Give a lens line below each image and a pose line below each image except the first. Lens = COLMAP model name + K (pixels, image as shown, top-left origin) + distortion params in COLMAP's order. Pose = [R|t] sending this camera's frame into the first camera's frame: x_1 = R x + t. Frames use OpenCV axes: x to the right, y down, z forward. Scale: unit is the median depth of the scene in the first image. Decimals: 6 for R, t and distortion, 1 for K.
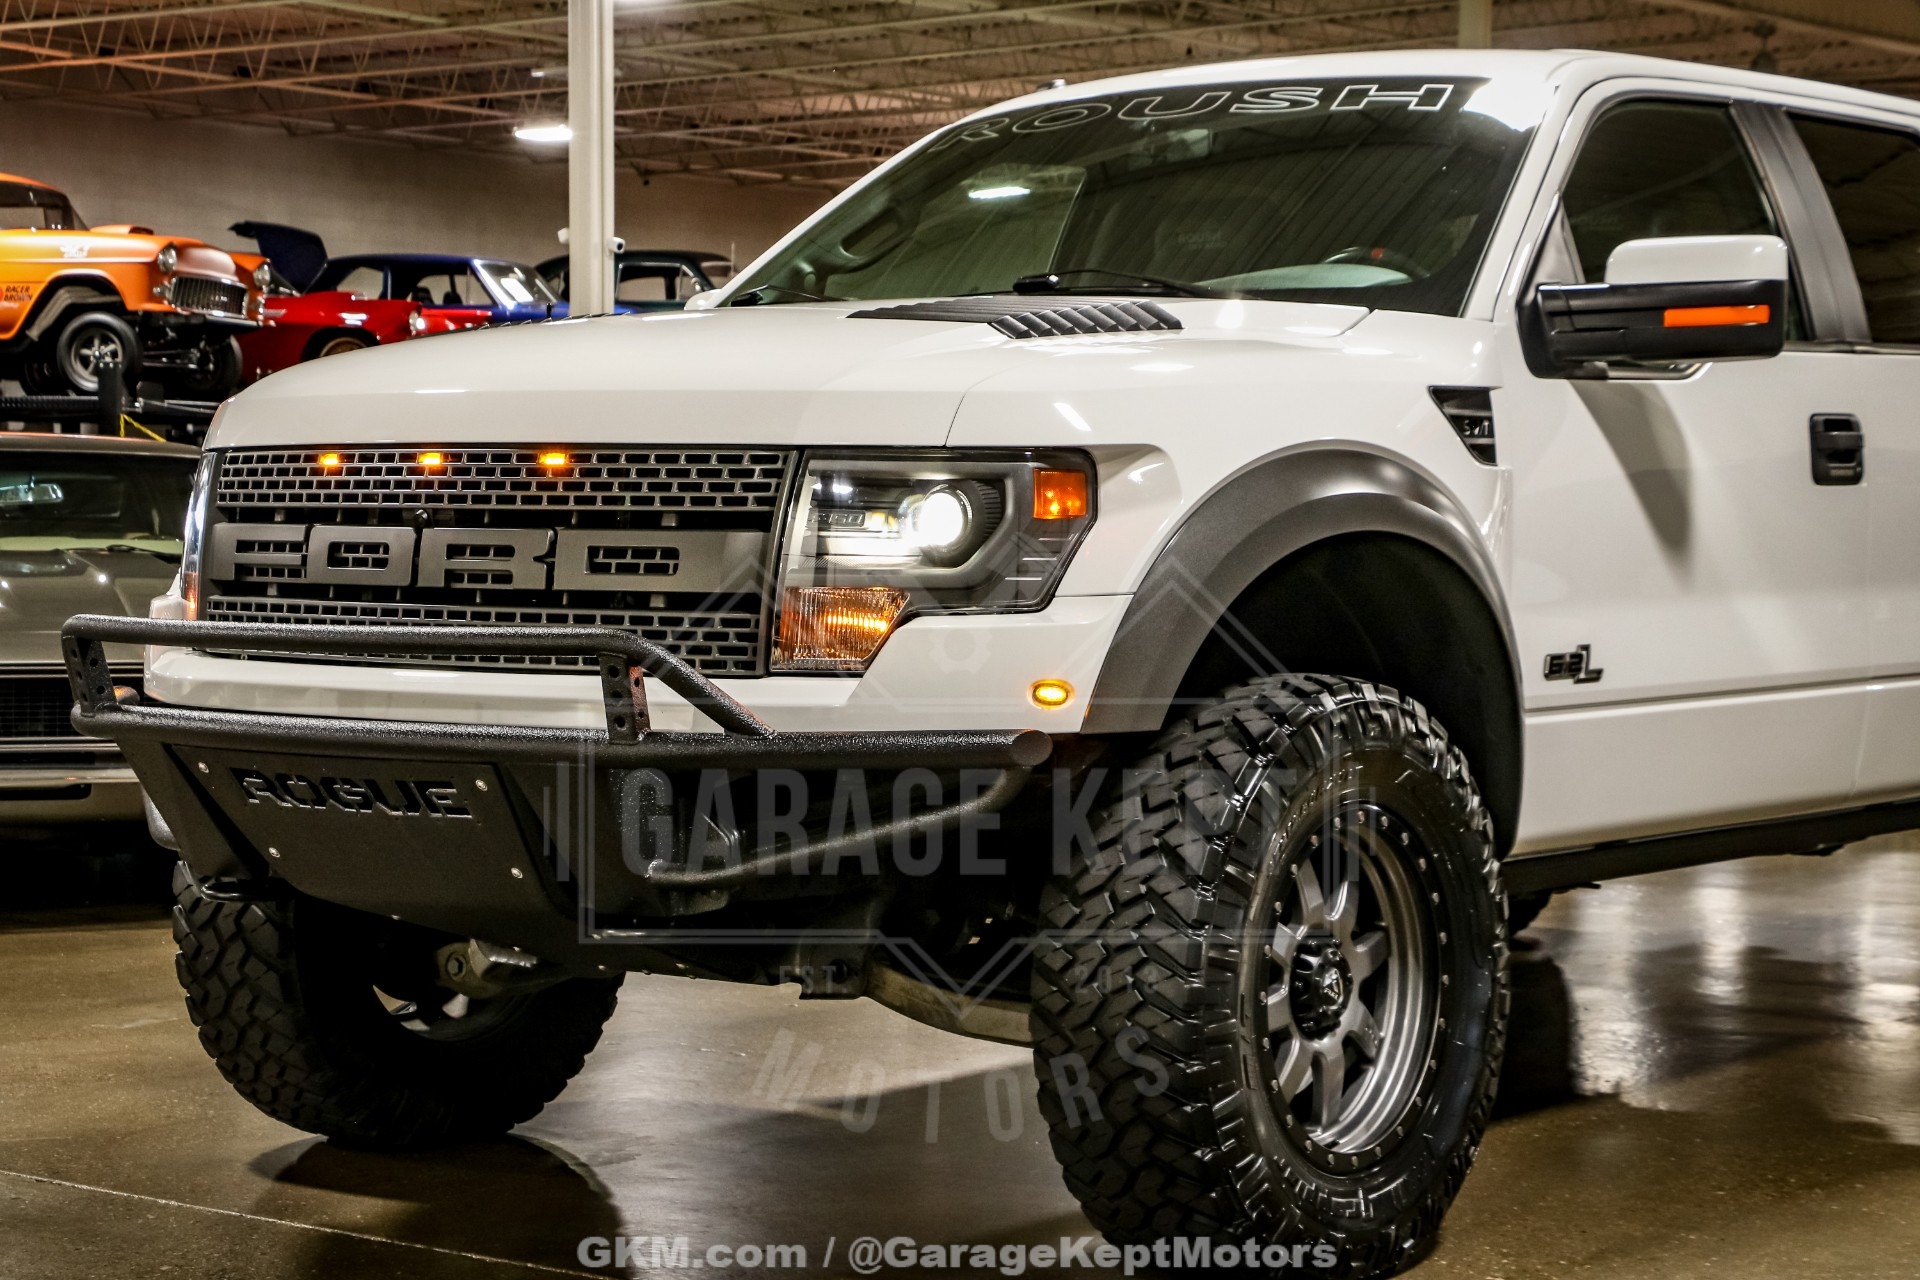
lens RADIAL K [[3648.6, 0, 965.8], [0, 3648.6, 632.0], [0, 0, 1]] dist [0.189063, 0.271761]
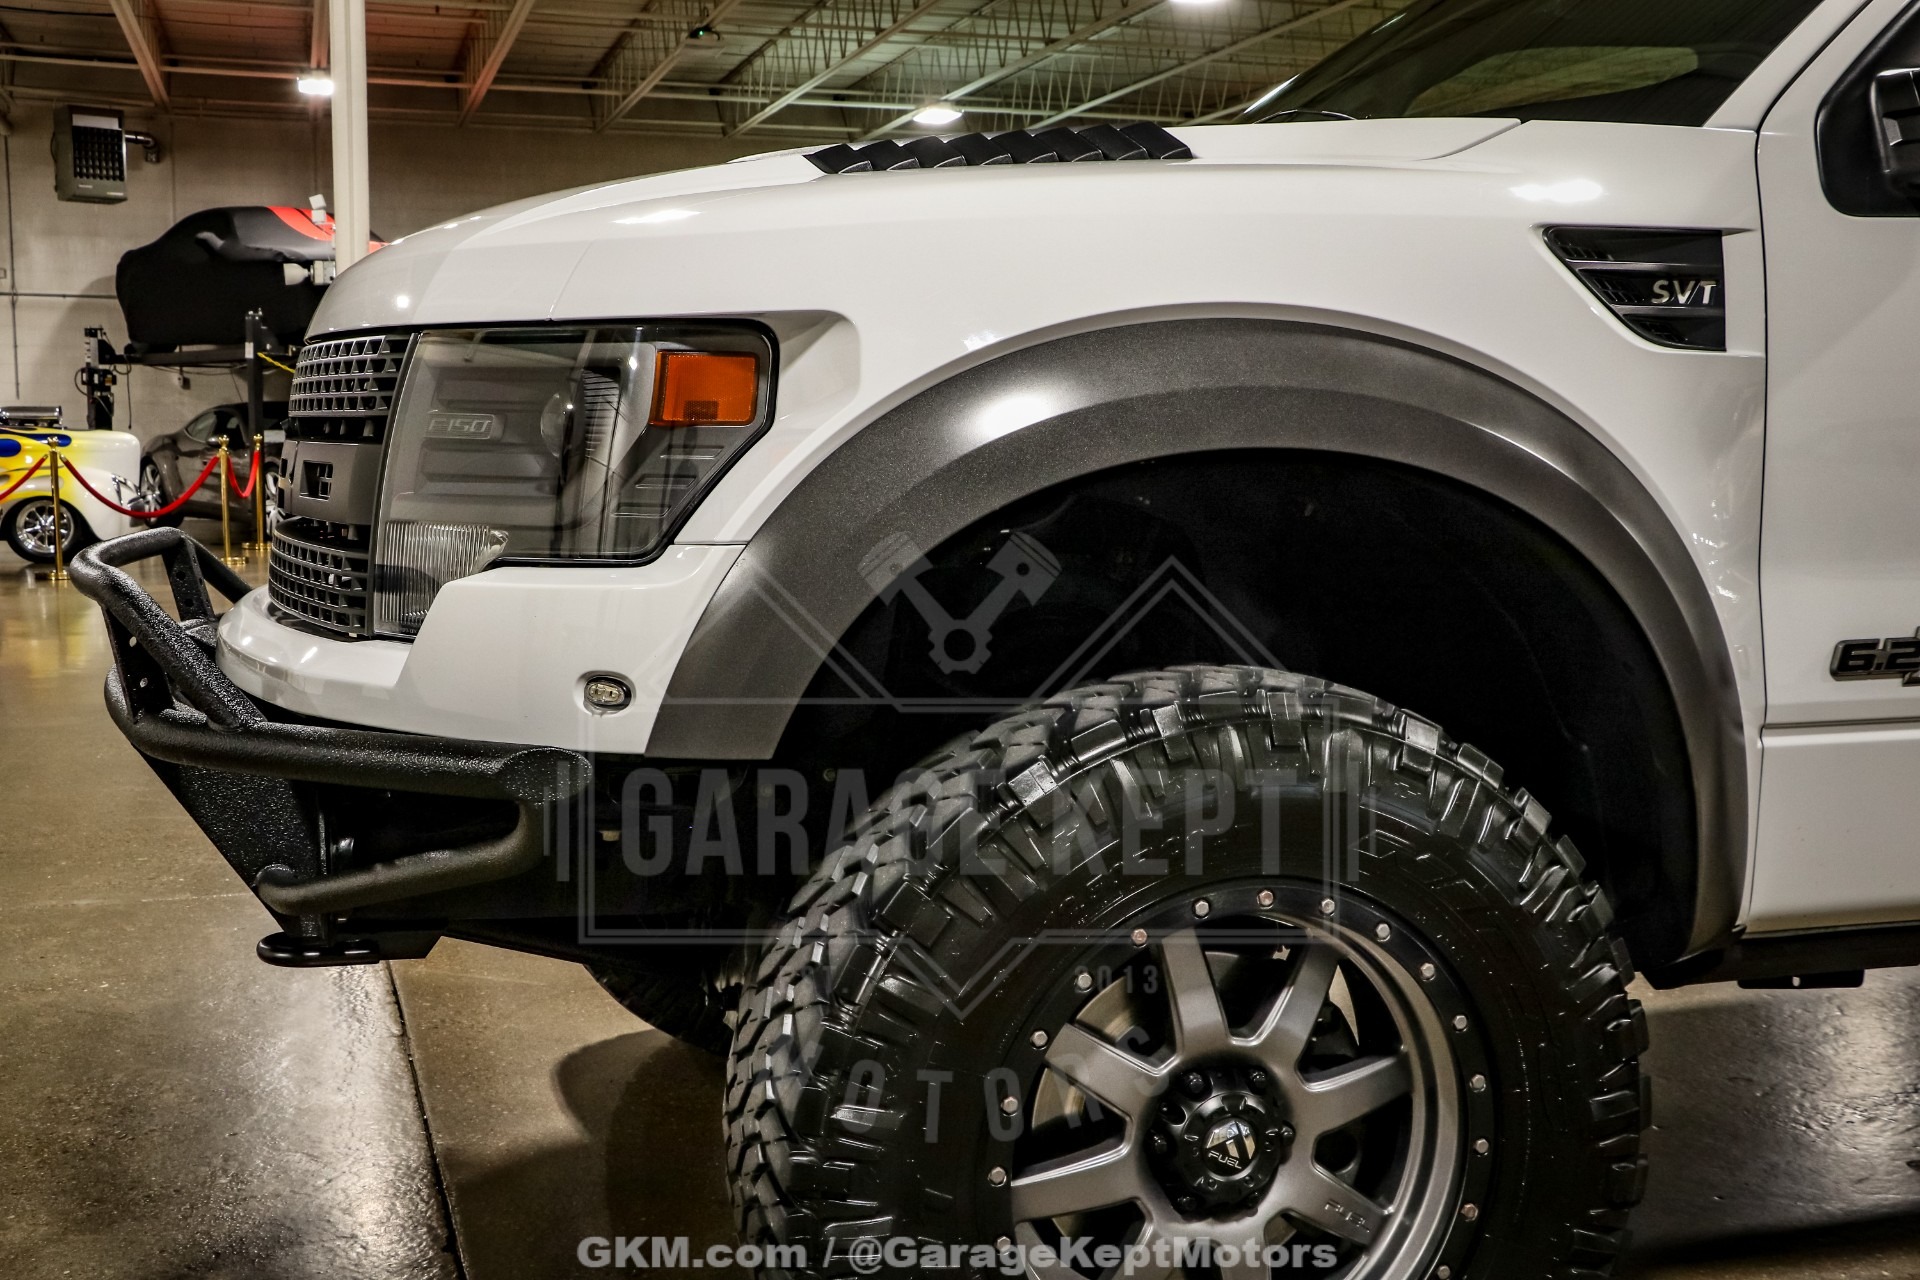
lens RADIAL K [[2107.4, 0, 958.9], [0, 2107.4, 649.0], [0, 0, 1]] dist [-0.003895, 0.029968]
pose [[0.828399, 0.059377, -0.556982, 0.236809], [-0.021977, 0.997045, 0.073604, -0.016862], [0.559707, -0.048732, 0.827256, 0.595188]]
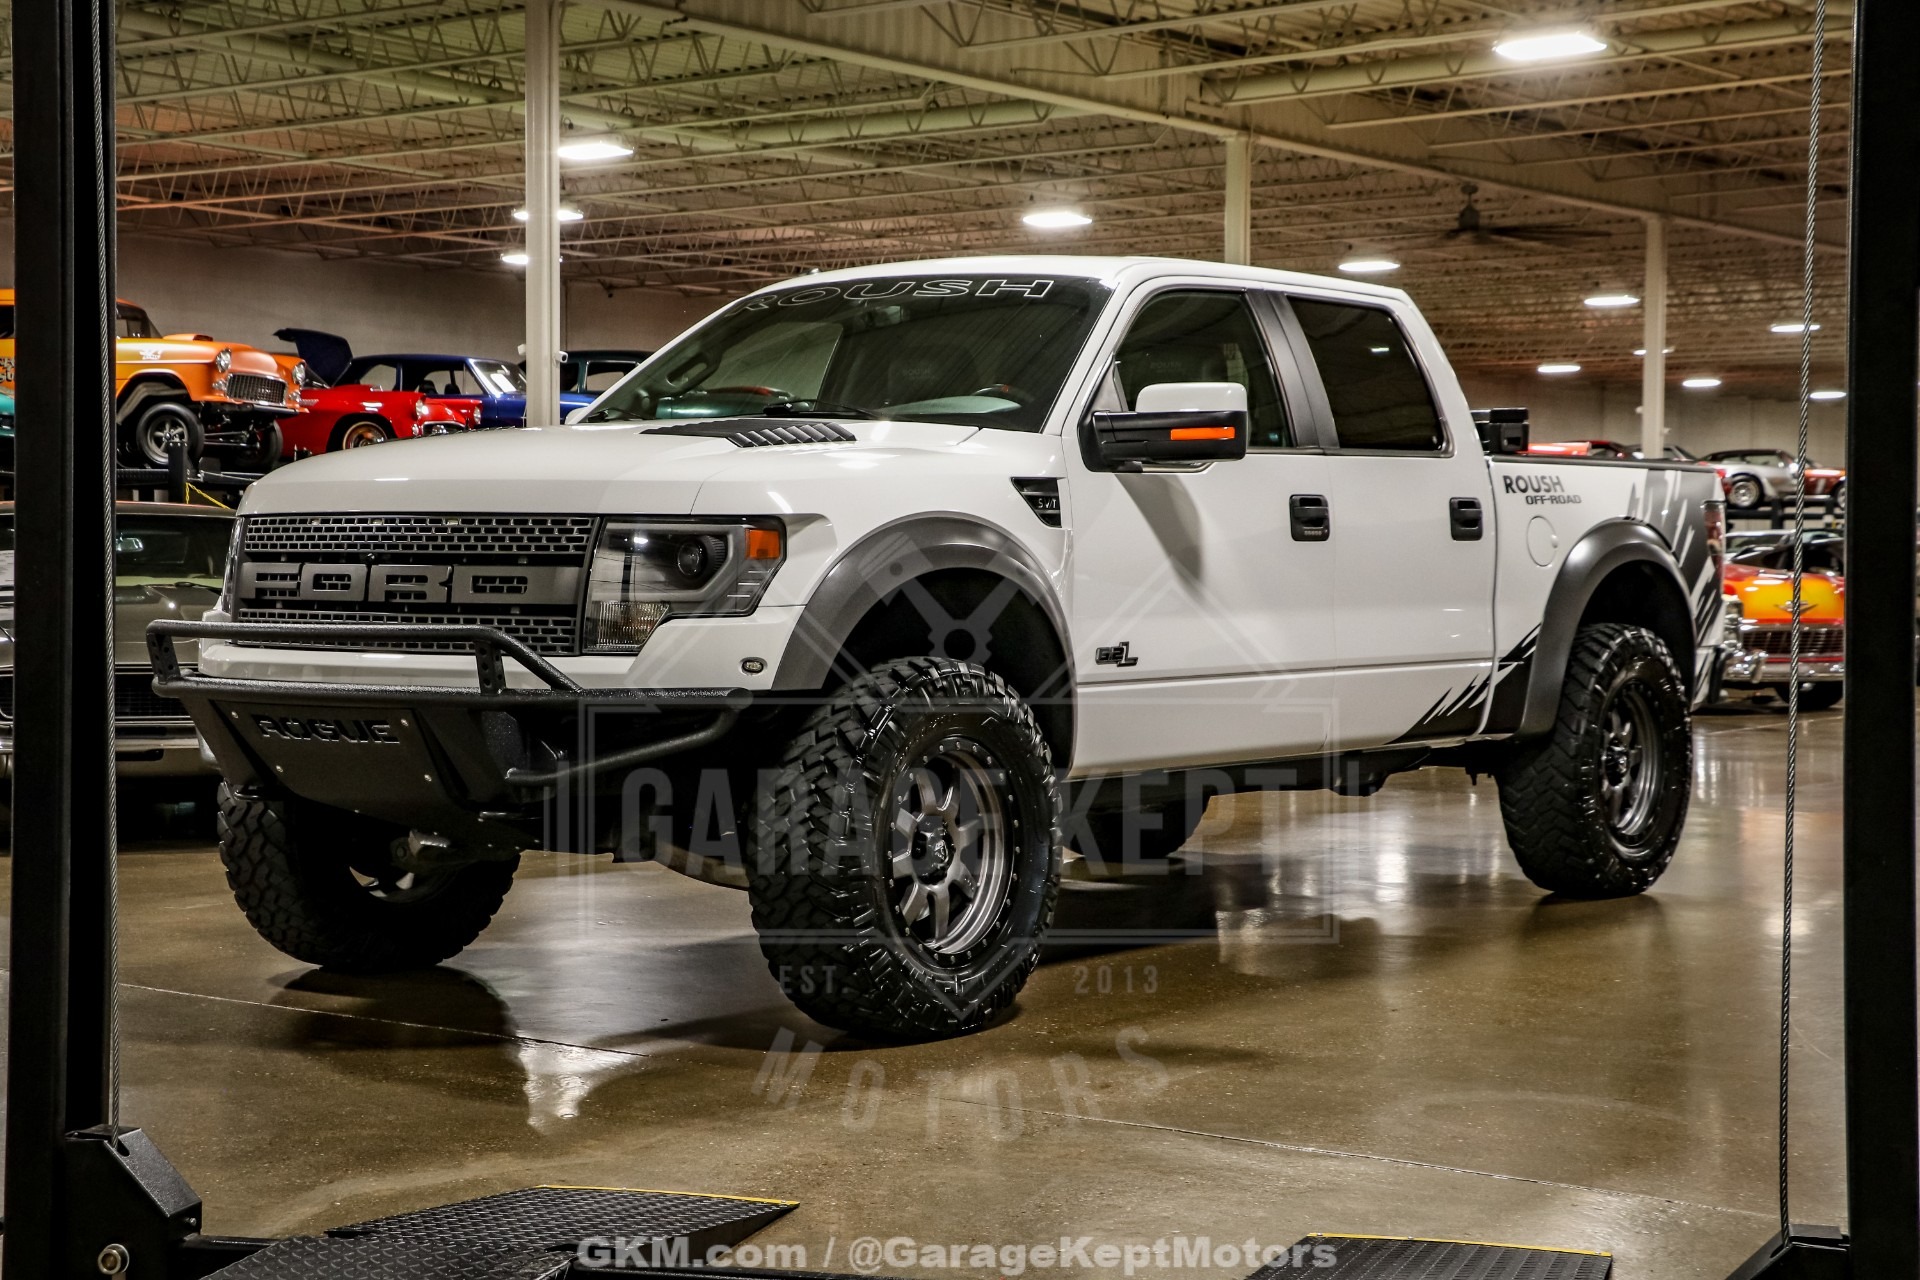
lens RADIAL K [[3101.8, 0, 955.9], [0, 3101.8, 638.3], [0, 0, 1]] dist [0.103782, 0.113972]
pose [[0.999865, 0.001111, 0.016411, 0.075378], [-0.000972, 0.999964, -0.008476, 0.013349], [-0.016420, 0.008459, 0.999829, -0.324205]]
